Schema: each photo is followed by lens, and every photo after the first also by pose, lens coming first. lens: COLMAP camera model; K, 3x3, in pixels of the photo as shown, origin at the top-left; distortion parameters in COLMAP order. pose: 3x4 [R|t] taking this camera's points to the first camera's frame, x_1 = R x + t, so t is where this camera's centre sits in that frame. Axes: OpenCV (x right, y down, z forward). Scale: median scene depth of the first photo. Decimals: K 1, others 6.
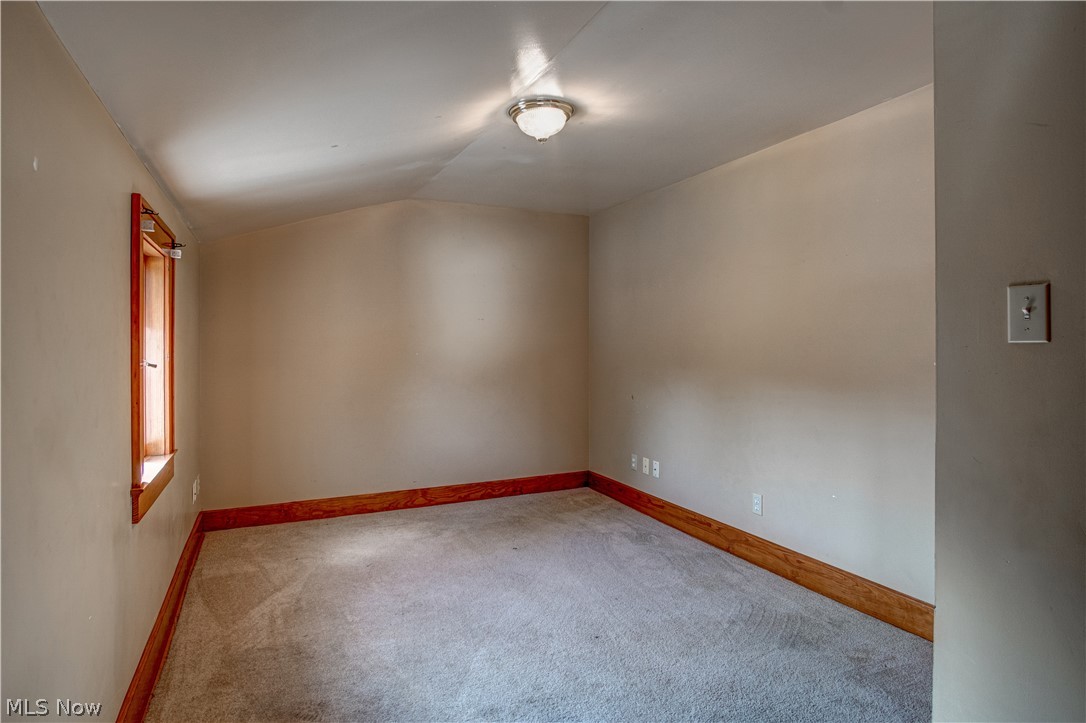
lens RADIAL K [[603.4, 0, 537.9], [0, 603.4, 352.7], [0, 0, 1]] dist [-0.027824, 0.004034]
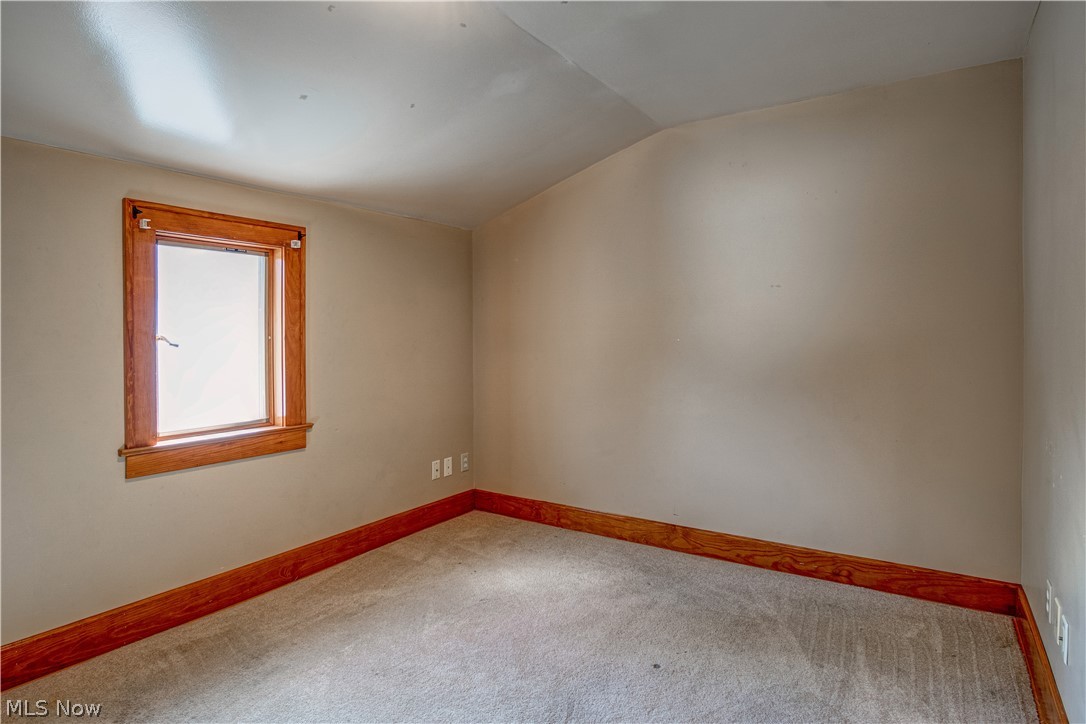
lens RADIAL K [[603.4, 0, 519.6], [0, 603.4, 332.2], [0, 0, 1]] dist [-0.027824, 0.004034]
pose [[0.512266, 0.002883, -0.858822, 0.371245], [-0.008972, 0.999958, -0.001996, -0.003806], [0.858780, 0.008728, 0.512270, 0.531768]]
